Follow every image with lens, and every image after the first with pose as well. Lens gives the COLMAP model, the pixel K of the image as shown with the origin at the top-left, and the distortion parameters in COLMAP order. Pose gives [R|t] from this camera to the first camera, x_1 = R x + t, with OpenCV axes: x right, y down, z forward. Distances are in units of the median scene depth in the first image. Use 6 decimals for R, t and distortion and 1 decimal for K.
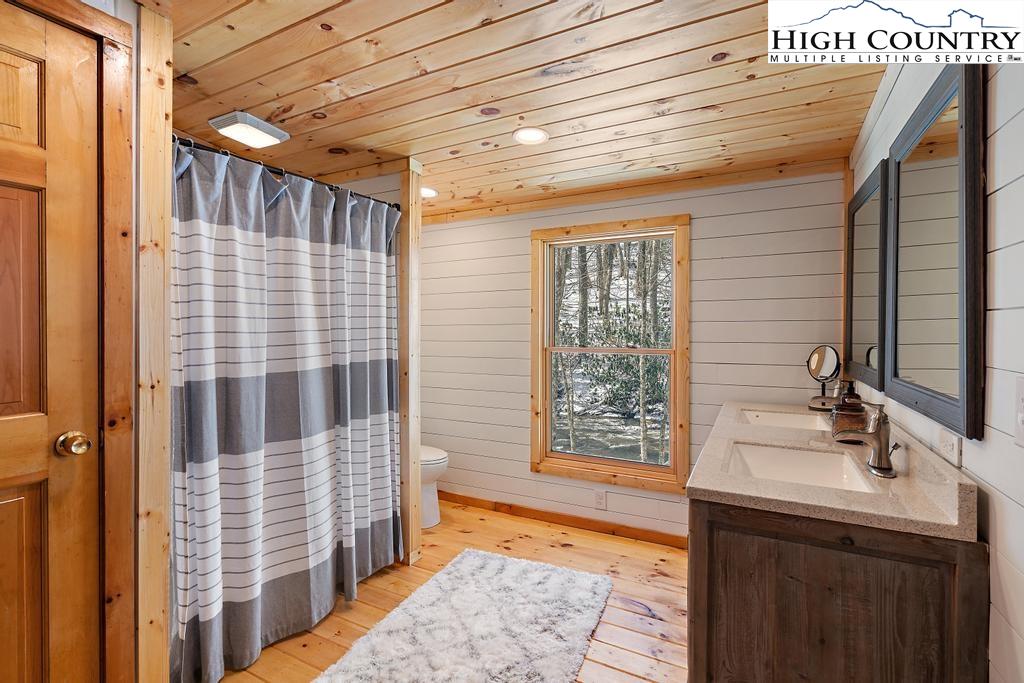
lens RADIAL K [[469.7, 0, 514.8], [0, 469.7, 333.5], [0, 0, 1]] dist [-0.003176, 0.001159]
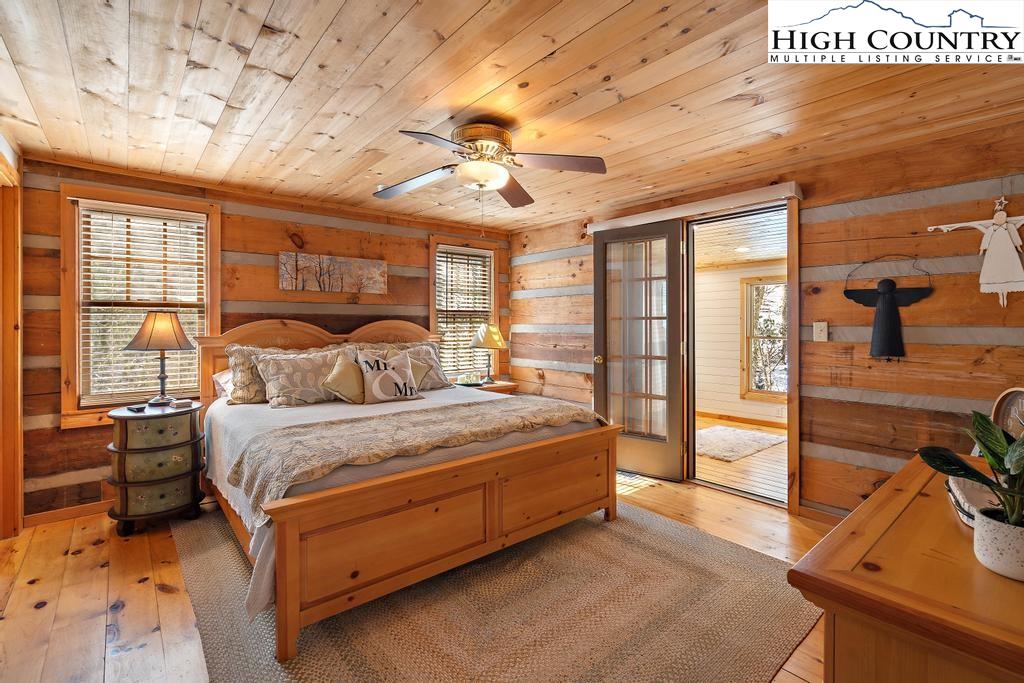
lens RADIAL K [[469.7, 0, 520.2], [0, 469.7, 326.1], [0, 0, 1]] dist [-0.003176, 0.001159]
pose [[0.928871, 0.000881, -0.370402, -0.094974], [-0.003422, 0.999975, -0.006202, -0.000031], [0.370387, 0.007029, 0.928851, -1.196243]]
